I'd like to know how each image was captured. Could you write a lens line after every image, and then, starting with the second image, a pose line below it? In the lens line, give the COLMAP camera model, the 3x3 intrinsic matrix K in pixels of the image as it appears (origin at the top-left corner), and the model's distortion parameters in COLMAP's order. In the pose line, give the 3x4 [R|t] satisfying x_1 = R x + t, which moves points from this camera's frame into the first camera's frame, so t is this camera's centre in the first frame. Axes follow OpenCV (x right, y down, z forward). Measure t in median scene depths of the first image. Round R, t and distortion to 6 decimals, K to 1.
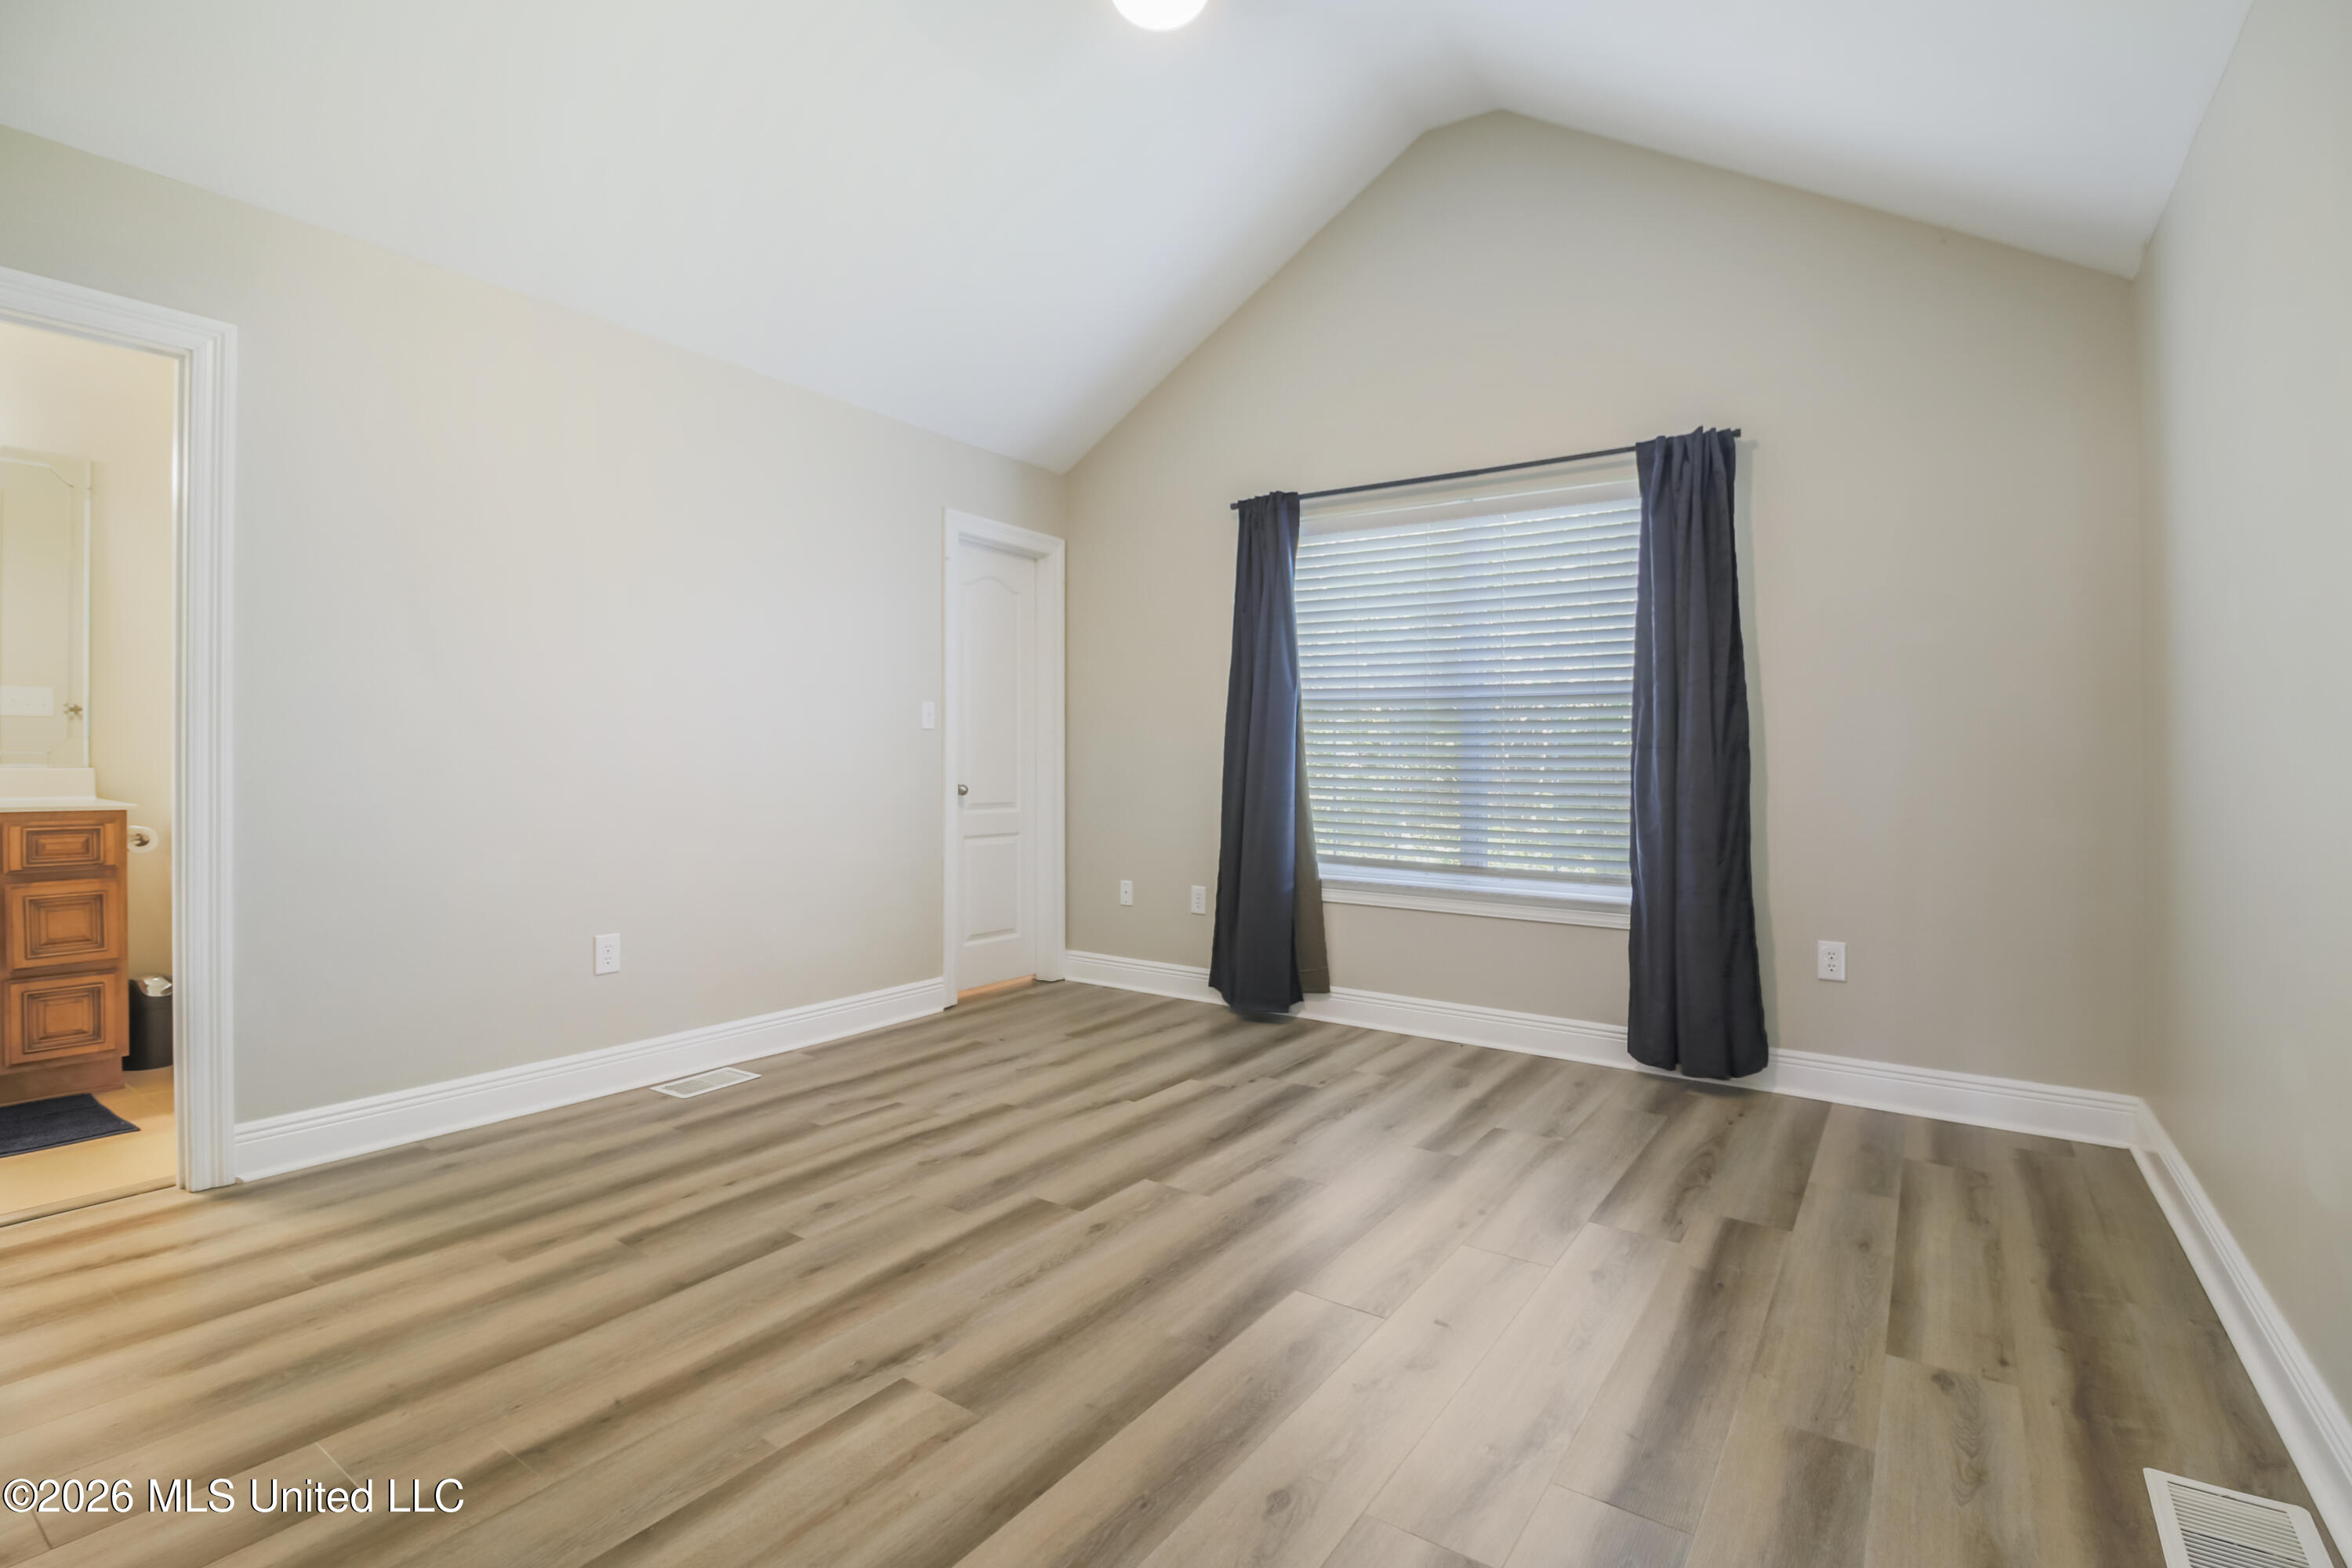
lens RADIAL K [[1094.8, 0, 1179.4], [0, 1094.8, 745.1], [0, 0, 1]] dist [-0.000795, -0.009957]
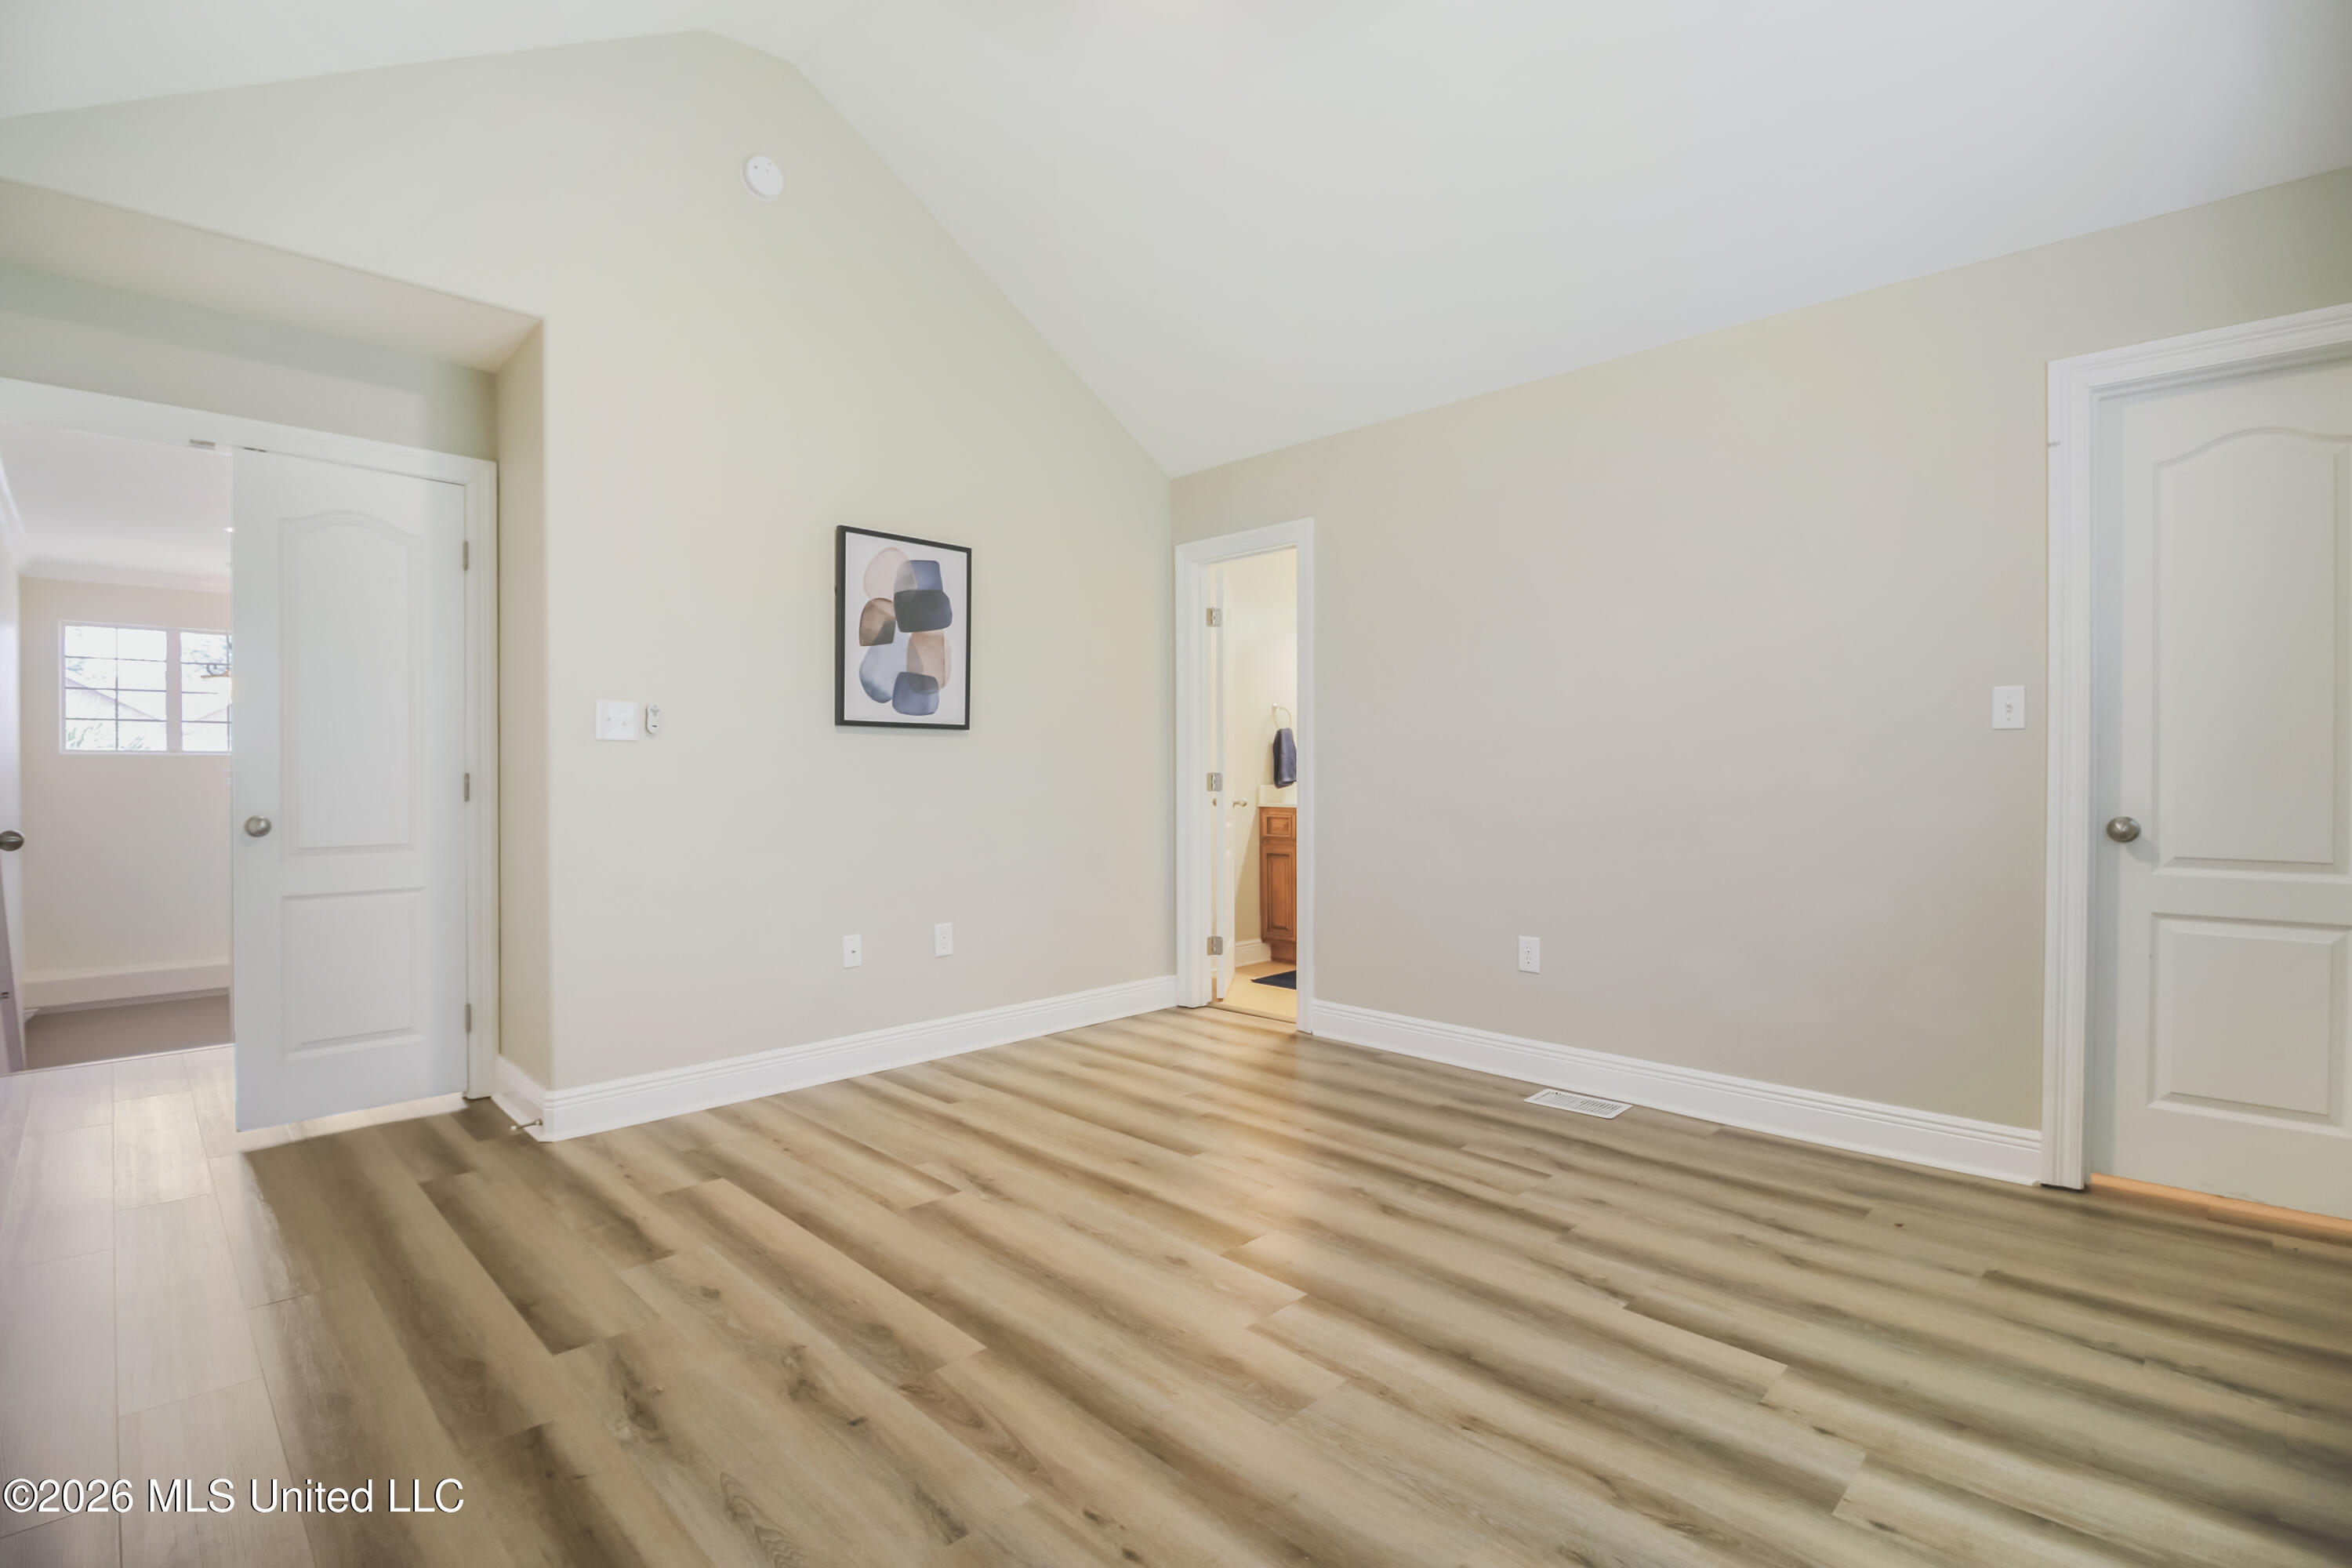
lens RADIAL K [[1094.8, 0, 1175.1], [0, 1094.8, 790.1], [0, 0, 1]] dist [-0.000795, -0.009957]
pose [[-0.188570, 0.006662, -0.982037, 0.685811], [0.014069, 0.999893, 0.004081, 0.015746], [0.981959, -0.013046, -0.188643, 0.930681]]
